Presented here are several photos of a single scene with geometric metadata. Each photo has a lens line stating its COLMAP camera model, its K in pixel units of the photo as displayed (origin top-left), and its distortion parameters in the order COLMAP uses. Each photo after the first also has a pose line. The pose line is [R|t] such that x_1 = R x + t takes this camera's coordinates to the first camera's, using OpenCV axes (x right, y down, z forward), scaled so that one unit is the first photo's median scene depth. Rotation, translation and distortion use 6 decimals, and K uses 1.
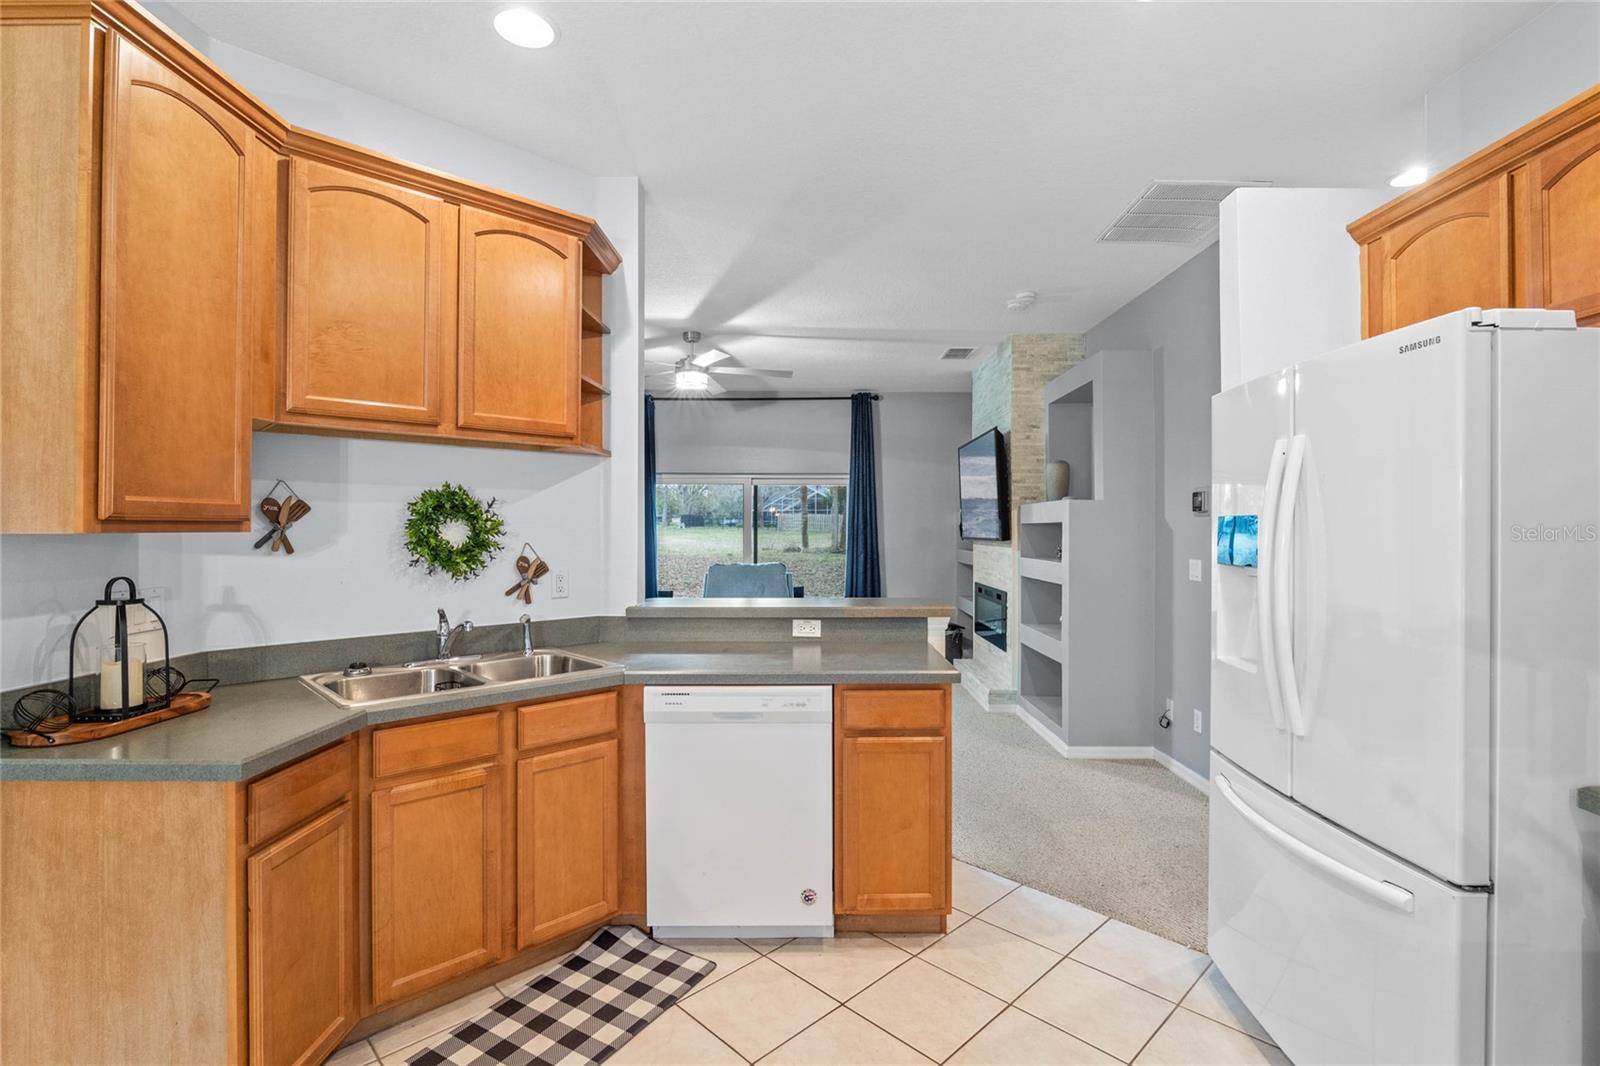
lens RADIAL K [[747.9, 0, 806.4], [0, 747.9, 519.8], [0, 0, 1]] dist [-0.023266, 0.007110]
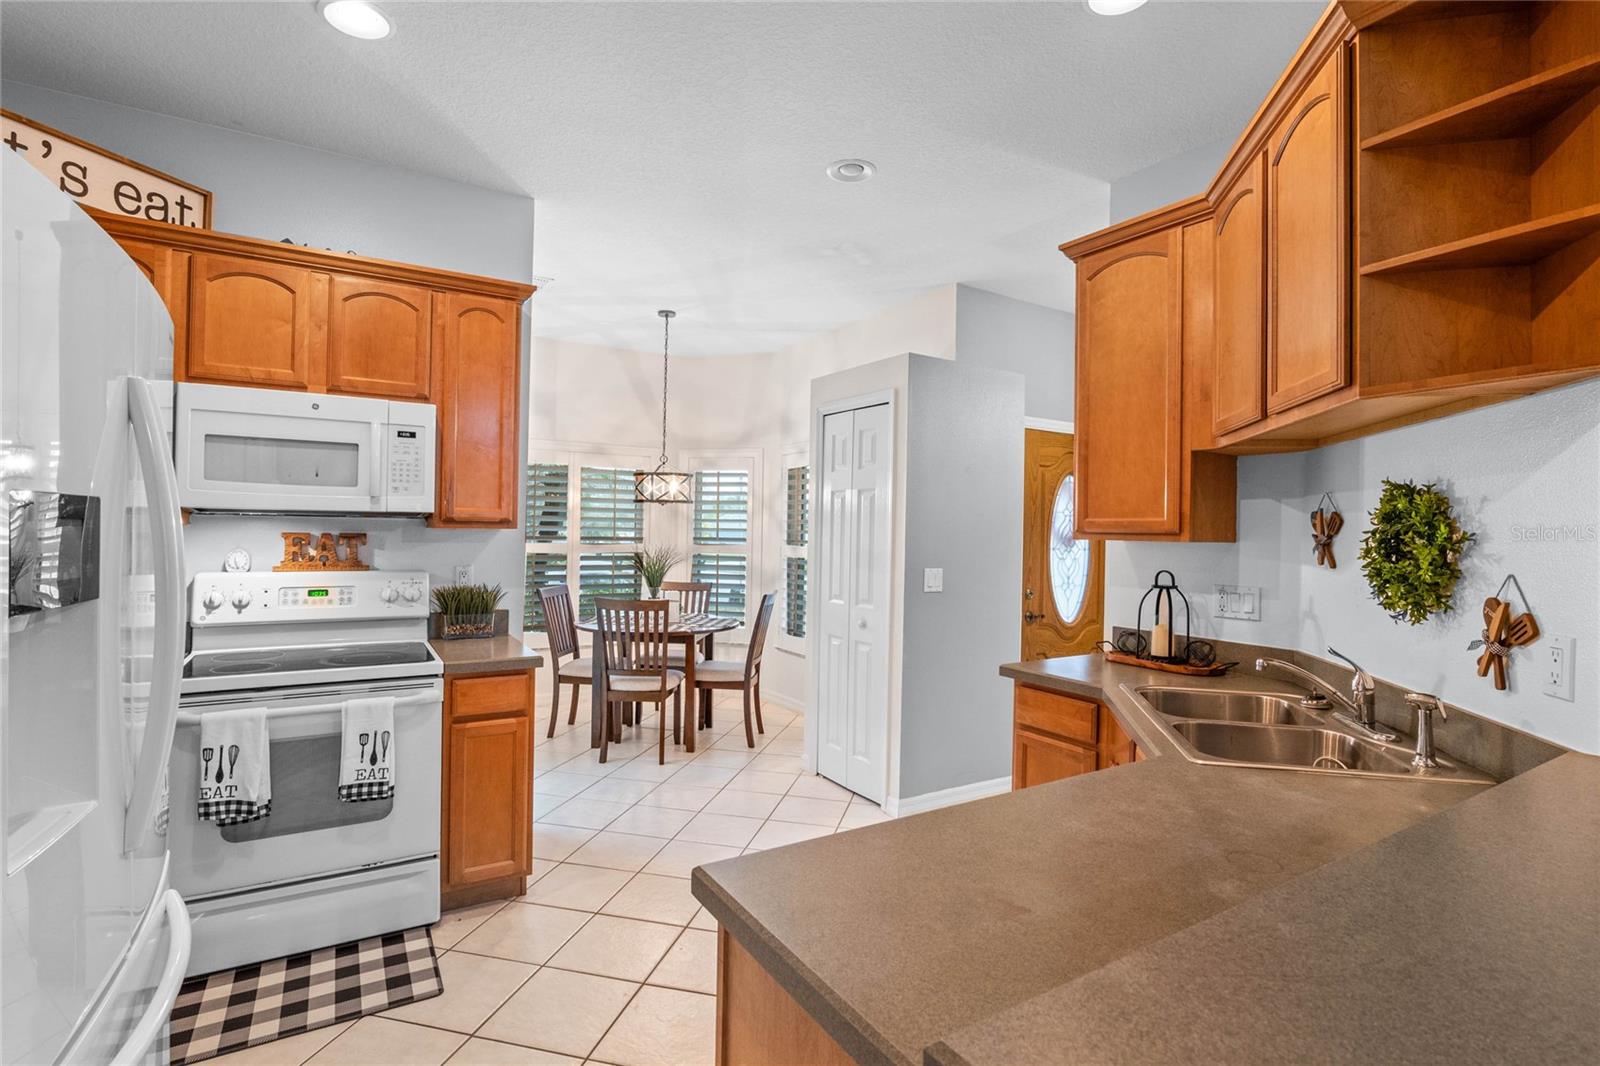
lens RADIAL K [[759.7, 0, 801.7], [0, 759.7, 528.3], [0, 0, 1]] dist [-0.017677, 0.002132]
pose [[-0.846008, -0.017220, -0.532892, 0.370357], [-0.012993, 0.999847, -0.011683, 0.012241], [0.533012, -0.002960, -0.846102, 1.335379]]
